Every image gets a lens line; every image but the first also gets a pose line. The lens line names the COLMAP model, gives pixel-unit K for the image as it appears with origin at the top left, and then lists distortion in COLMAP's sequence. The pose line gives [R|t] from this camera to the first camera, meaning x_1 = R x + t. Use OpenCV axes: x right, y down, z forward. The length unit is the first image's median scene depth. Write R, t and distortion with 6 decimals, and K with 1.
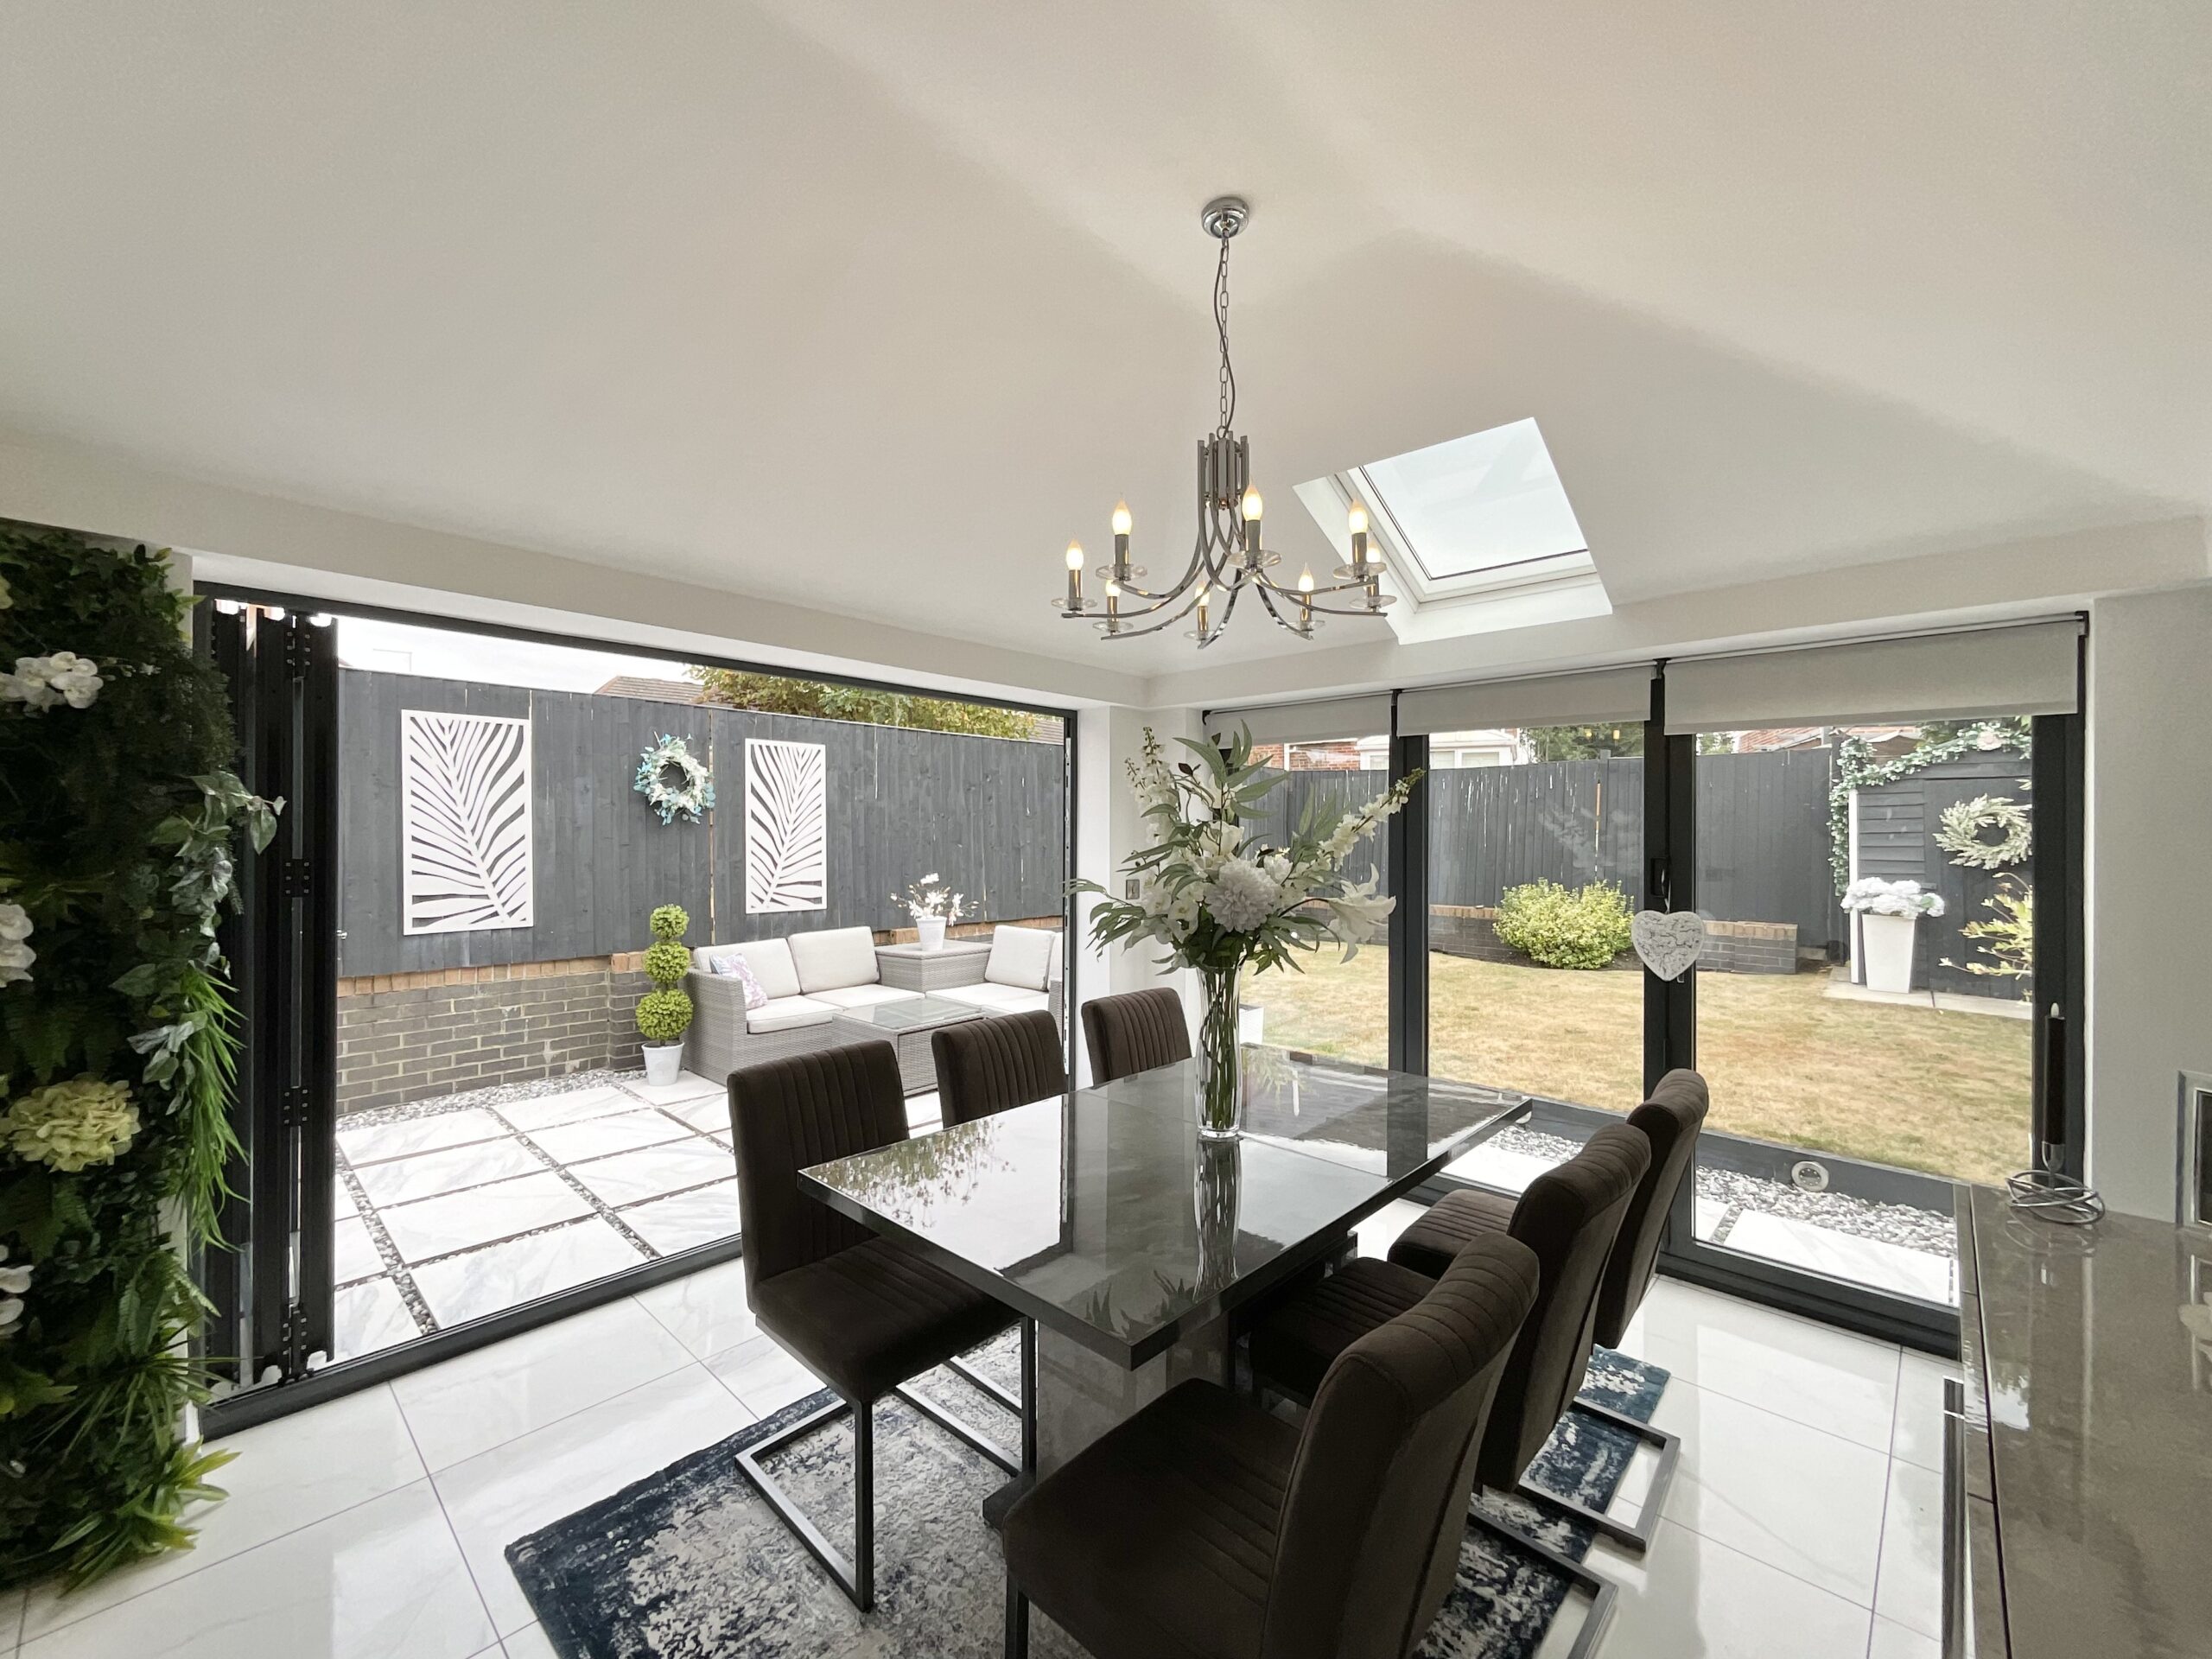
lens RADIAL K [[891.9, 0, 1099.6], [0, 891.9, 832.4], [0, 0, 1]] dist [-0.001669, -0.000052]
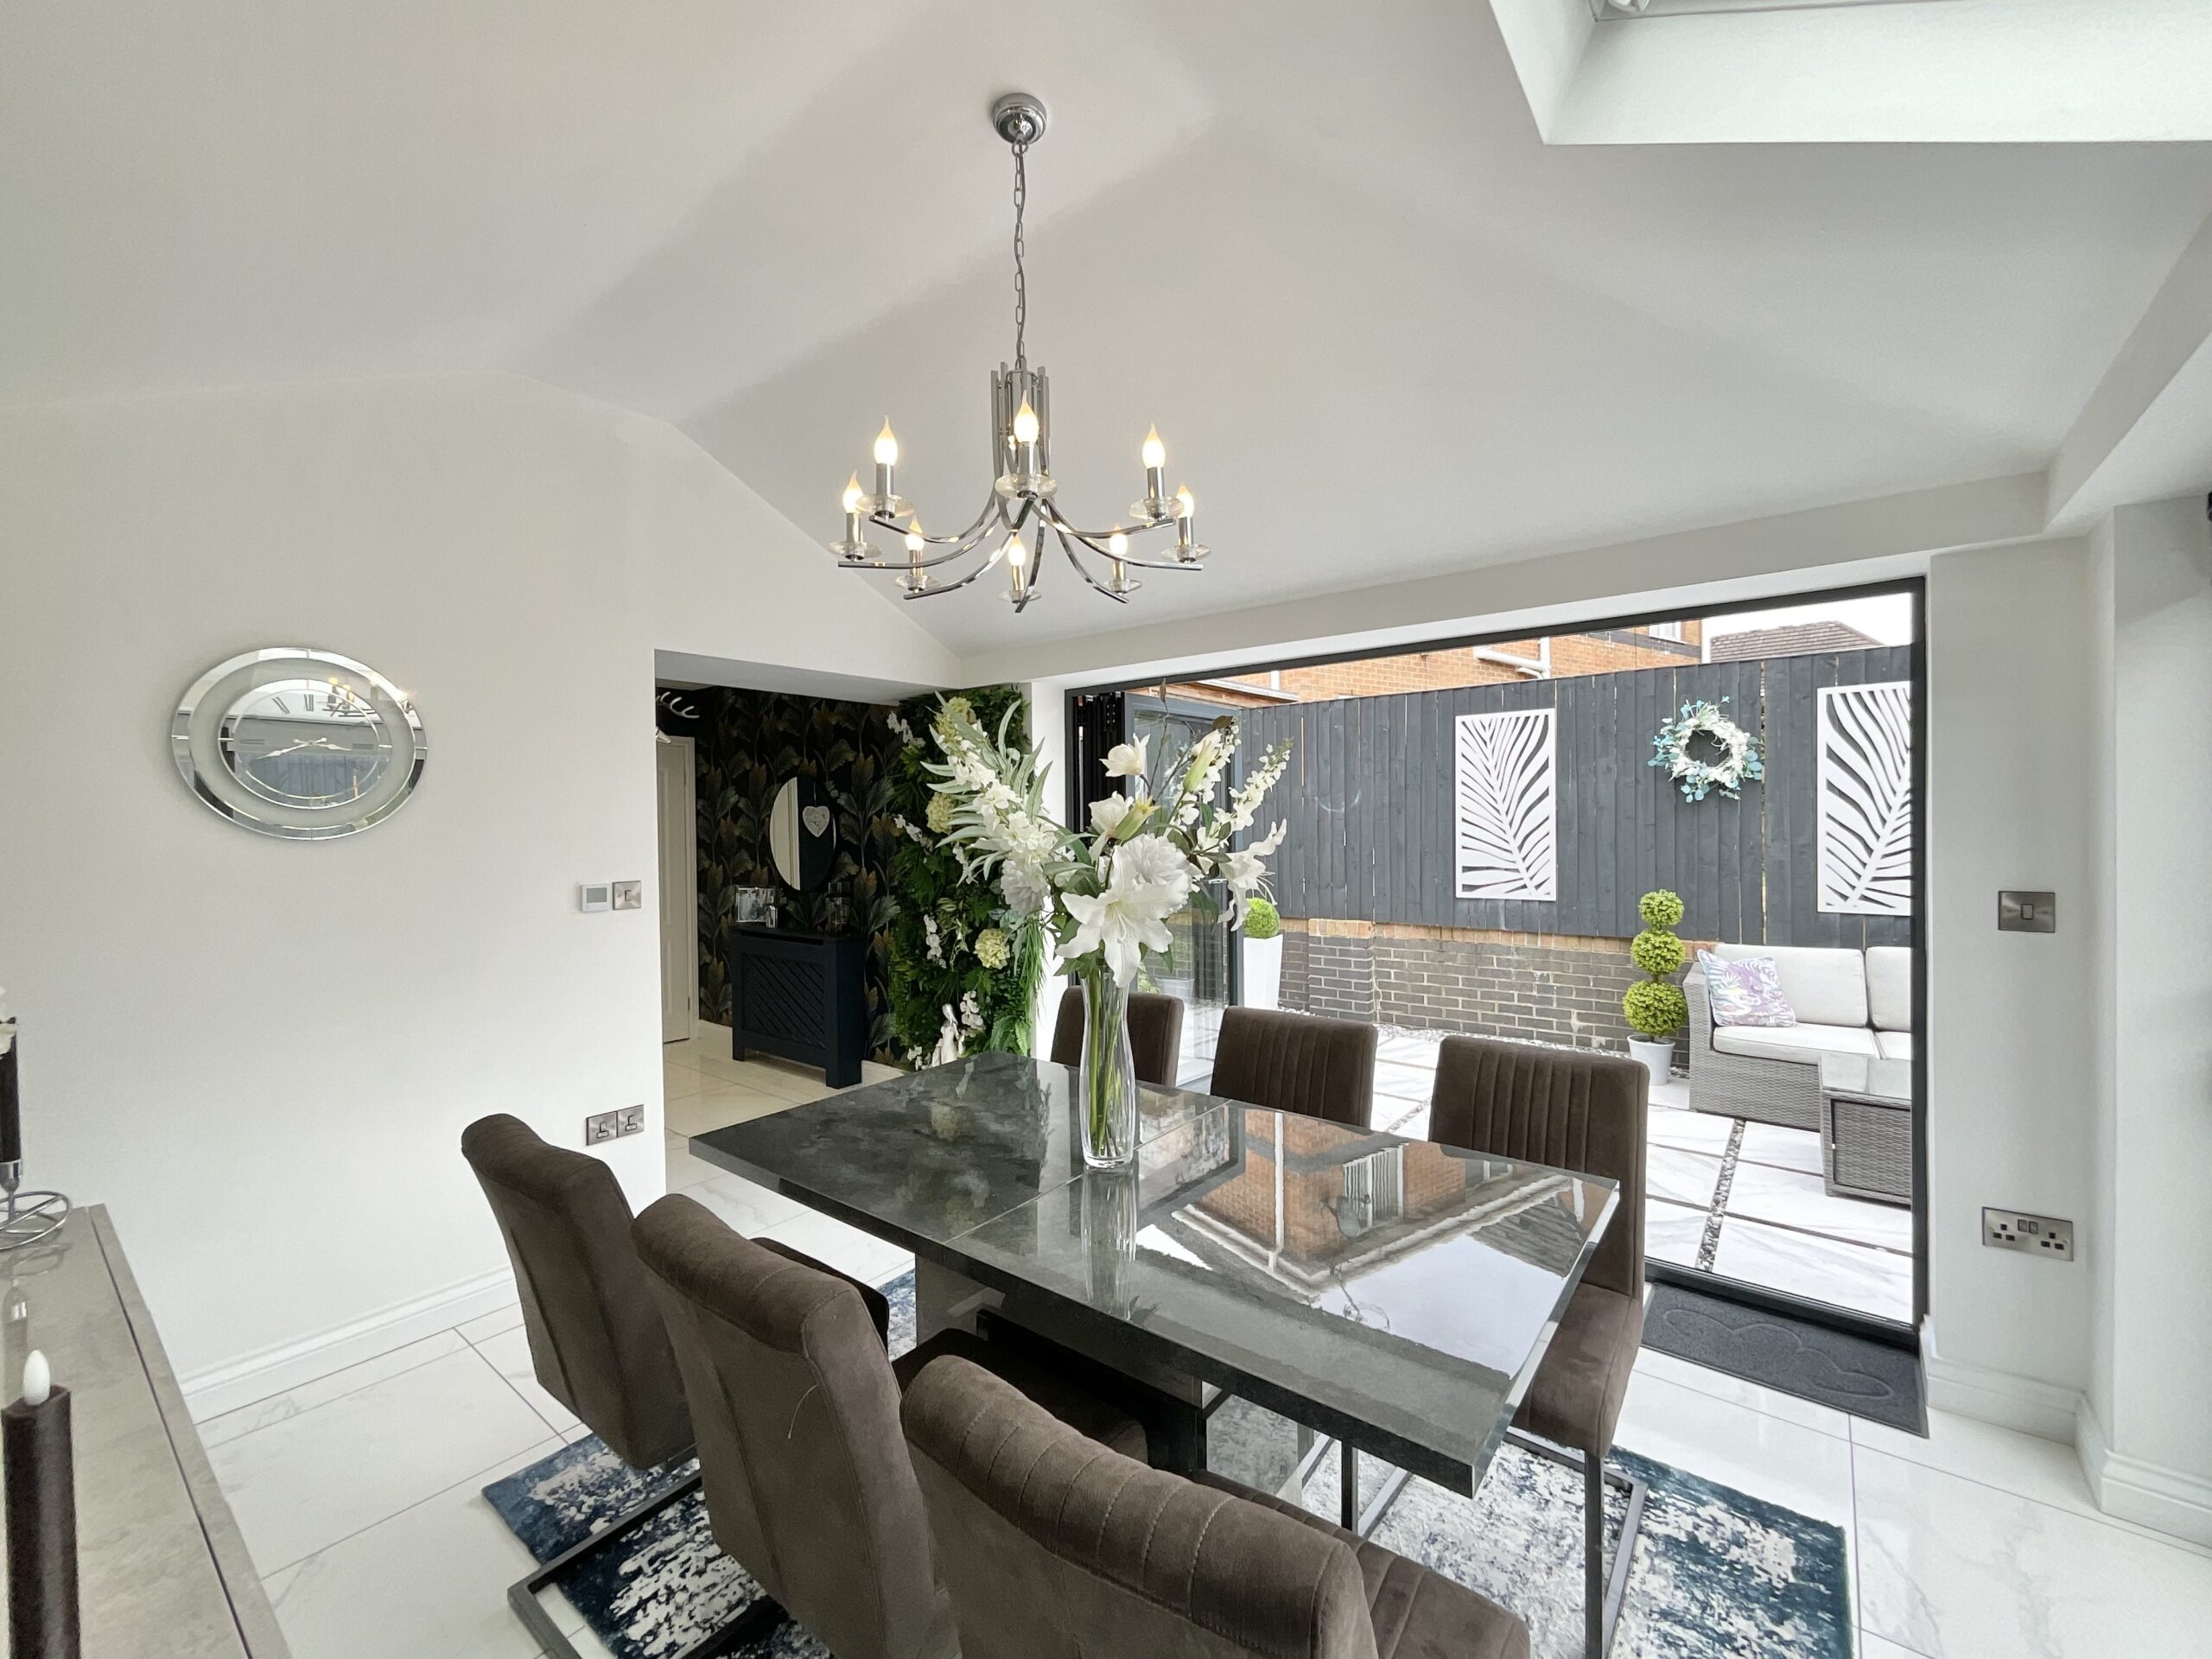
lens RADIAL K [[891.9, 0, 1099.6], [0, 891.9, 832.4], [0, 0, 1]] dist [-0.001669, -0.000052]
pose [[0.102097, 0.005846, -0.994757, 0.375775], [0.014453, 0.999868, 0.007359, 0.007333], [0.994669, -0.015128, 0.101999, 0.345092]]
